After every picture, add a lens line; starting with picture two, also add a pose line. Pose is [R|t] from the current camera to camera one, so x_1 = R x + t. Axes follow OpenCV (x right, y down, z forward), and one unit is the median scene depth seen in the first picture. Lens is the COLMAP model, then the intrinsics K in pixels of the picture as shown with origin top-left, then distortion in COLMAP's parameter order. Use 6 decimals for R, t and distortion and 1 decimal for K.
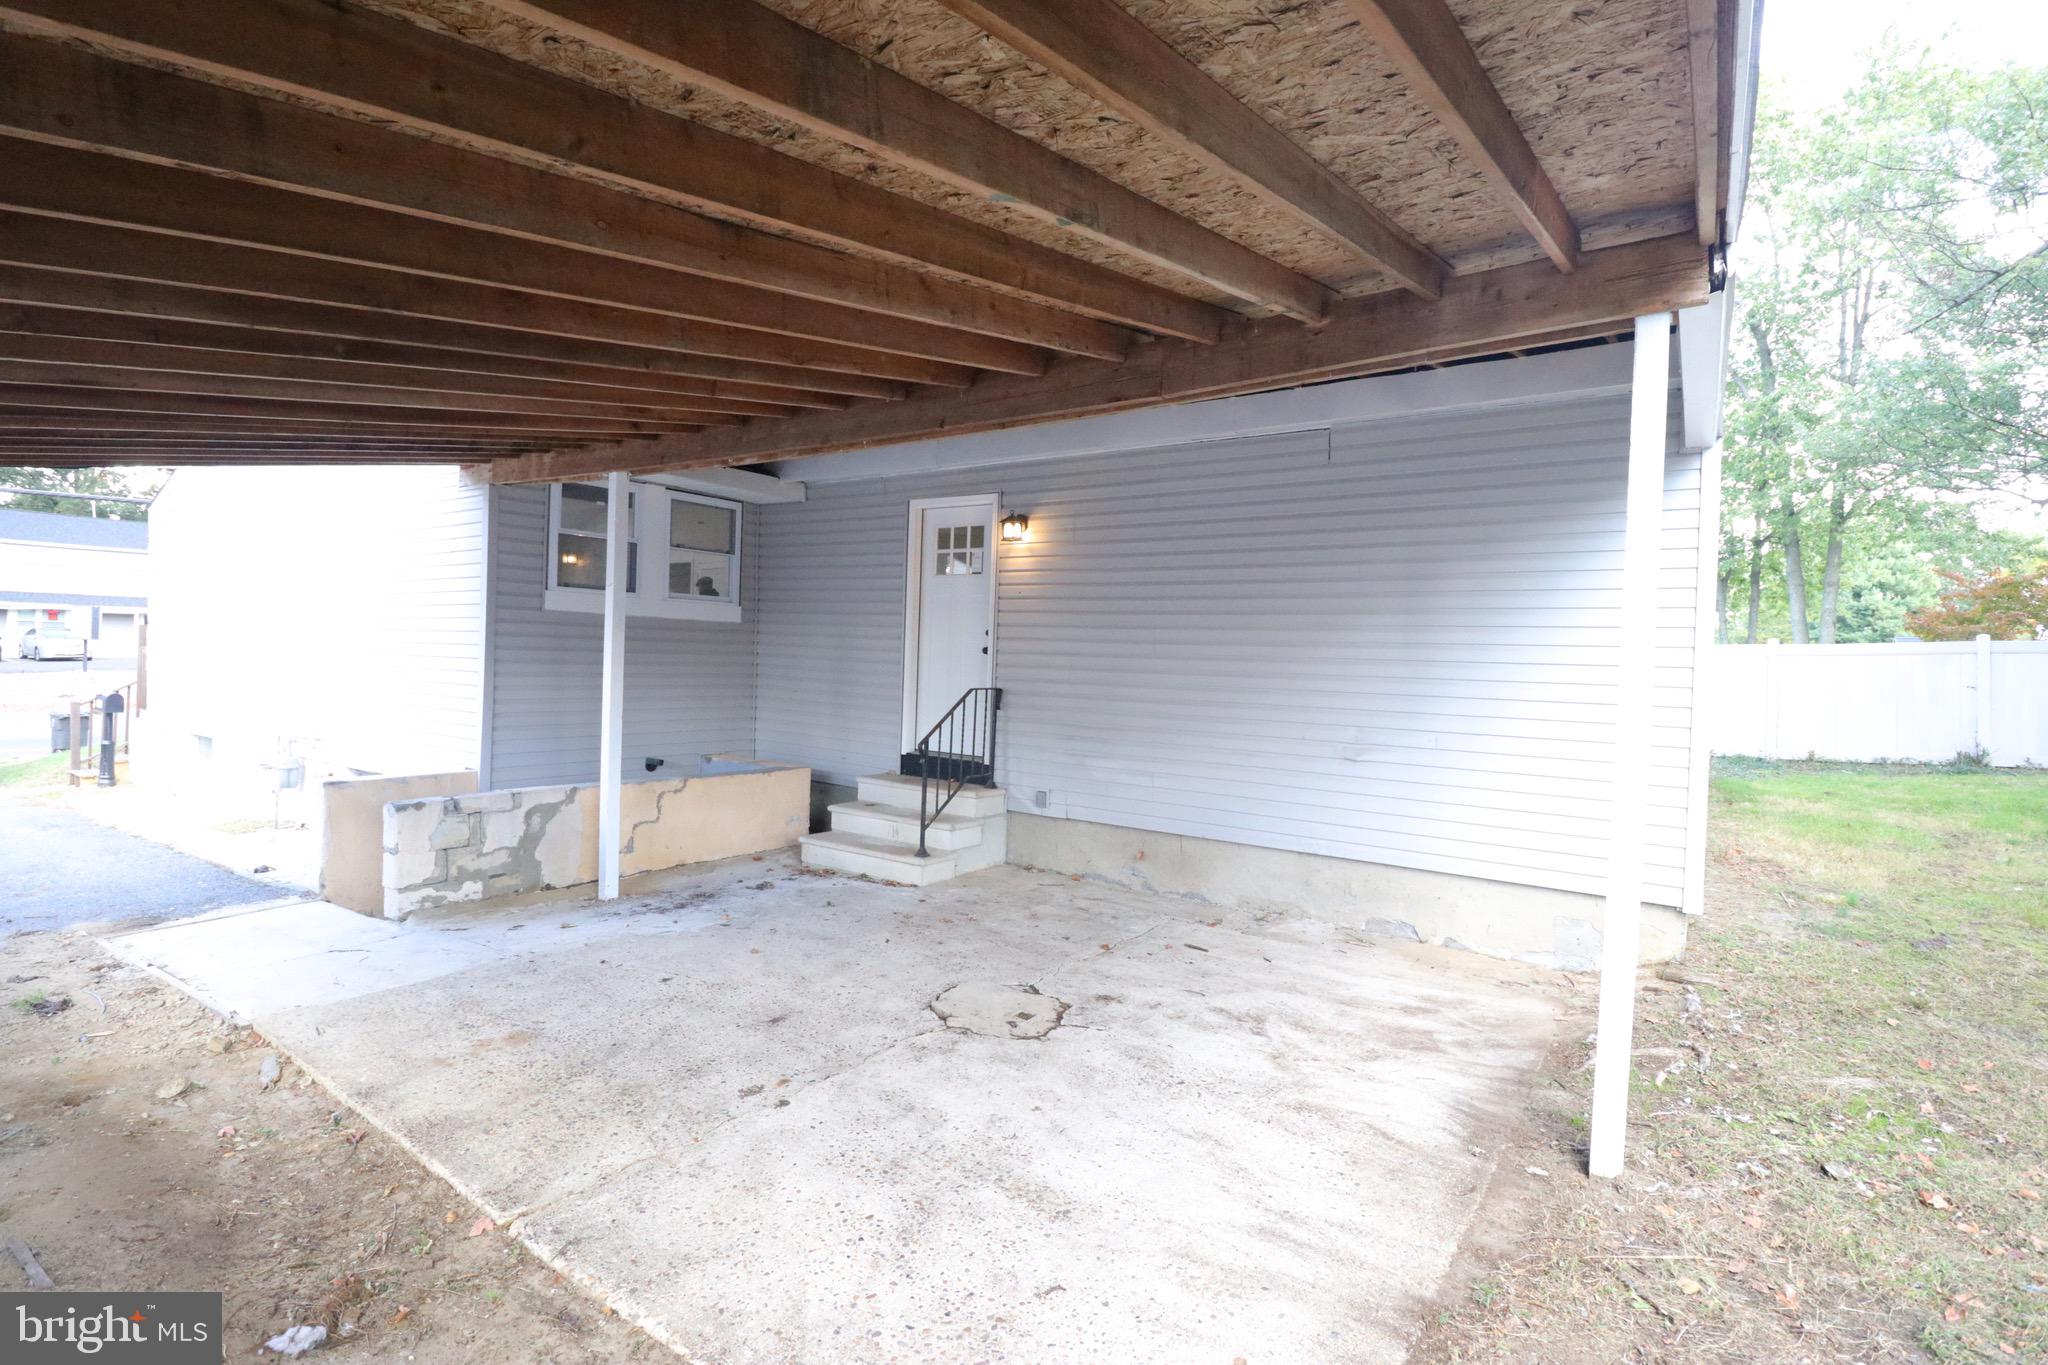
lens RADIAL K [[967.5, 0, 1016.4], [0, 967.5, 671.4], [0, 0, 1]] dist [-0.000621, -0.013480]
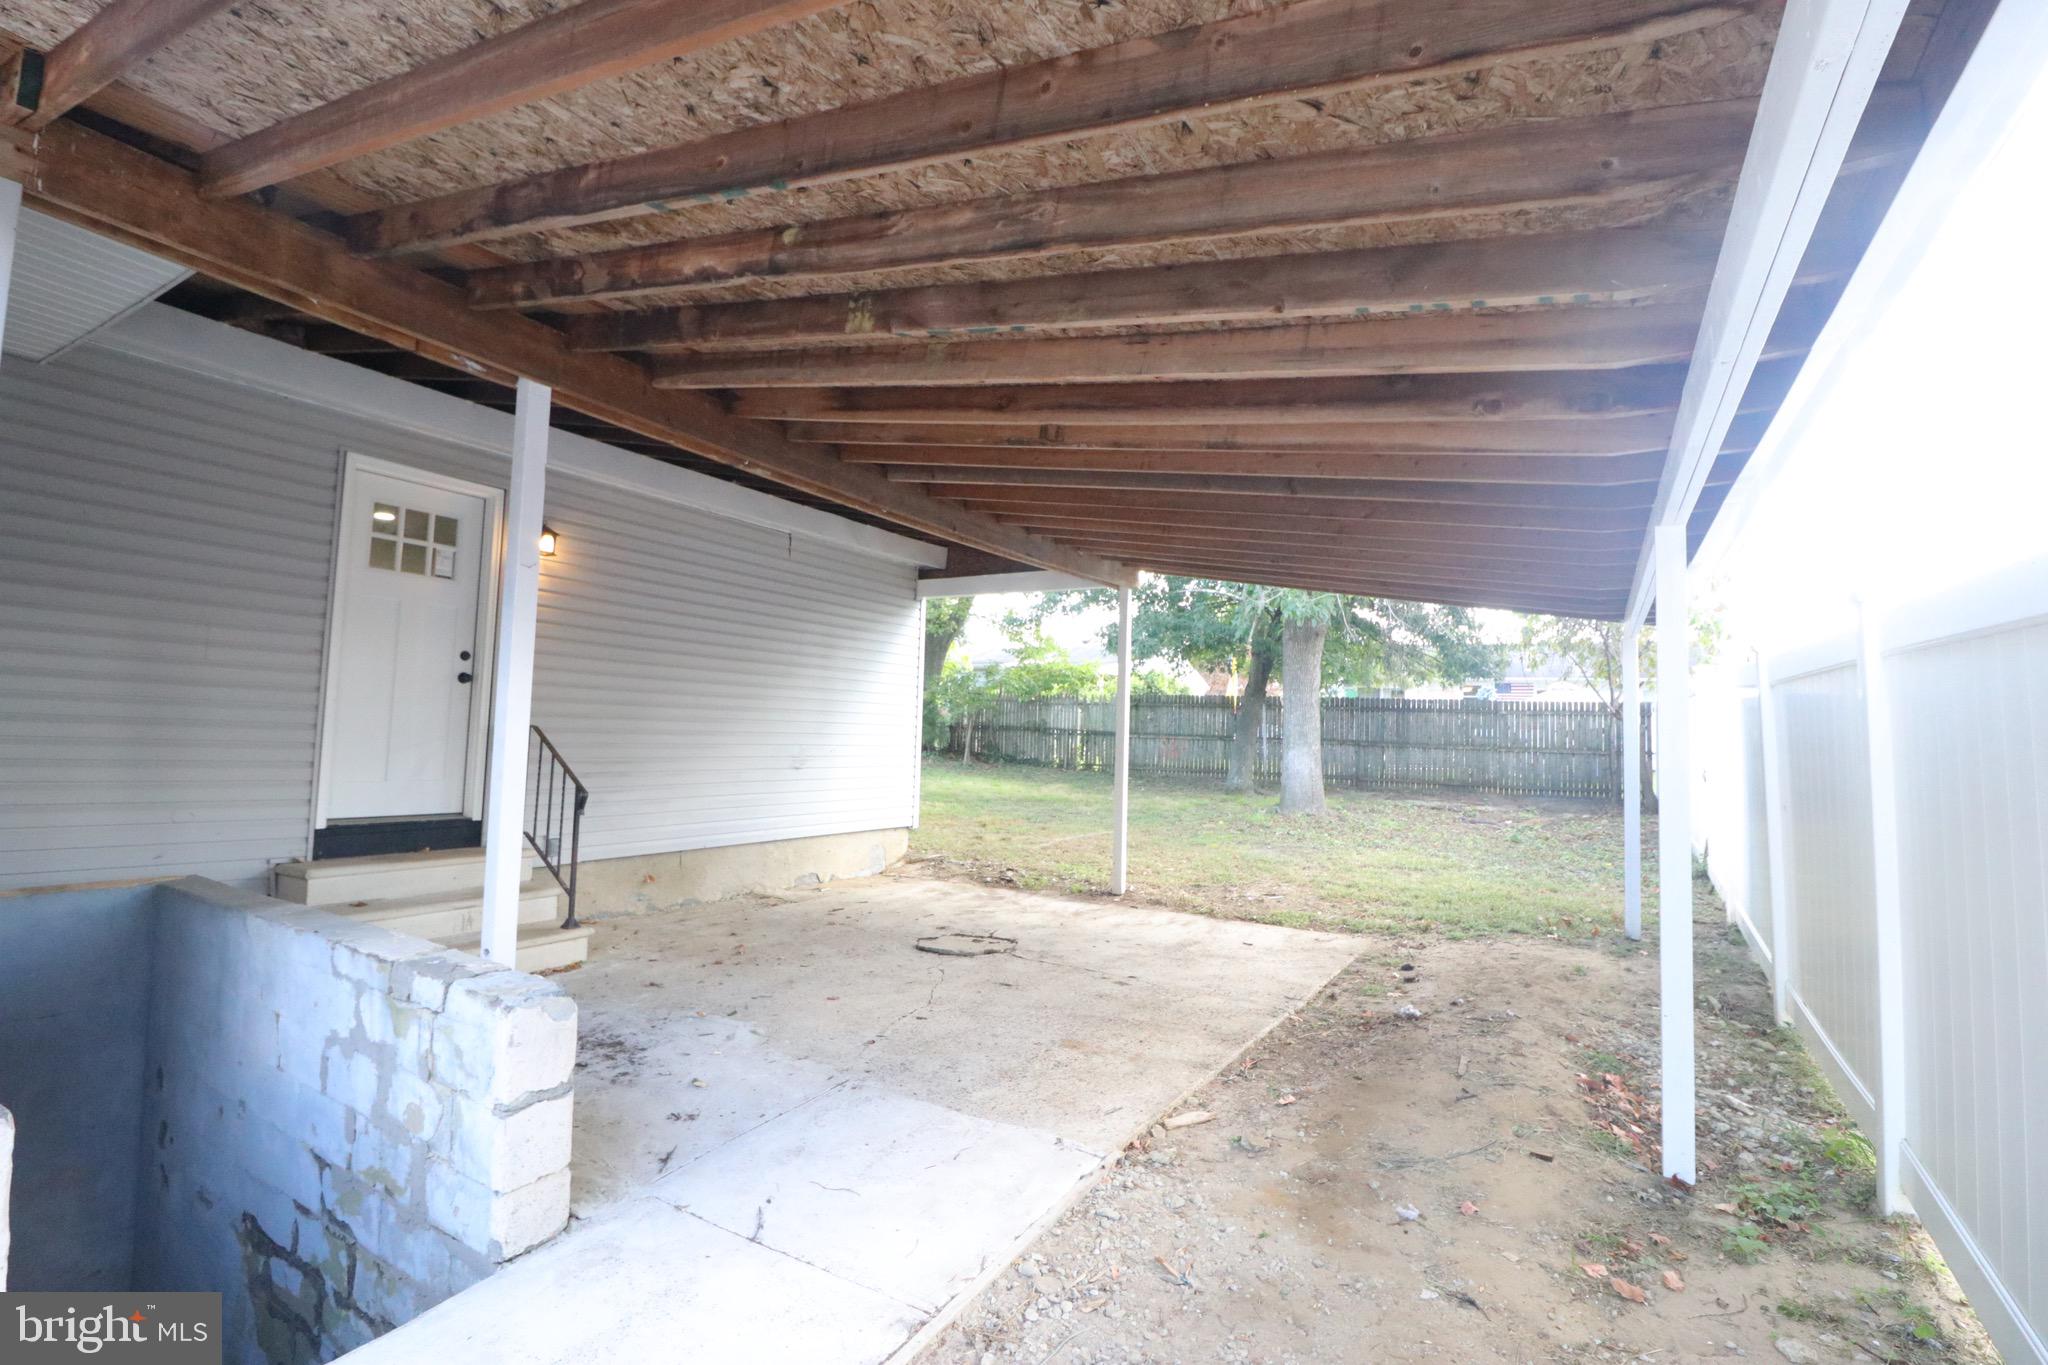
lens RADIAL K [[967.5, 0, 1016.4], [0, 967.5, 671.4], [0, 0, 1]] dist [-0.000621, -0.013480]
pose [[-0.076504, 0.032175, 0.996550, -0.934464], [-0.012750, 0.999366, -0.033245, -0.006850], [-0.996988, -0.015250, -0.076045, 0.661843]]
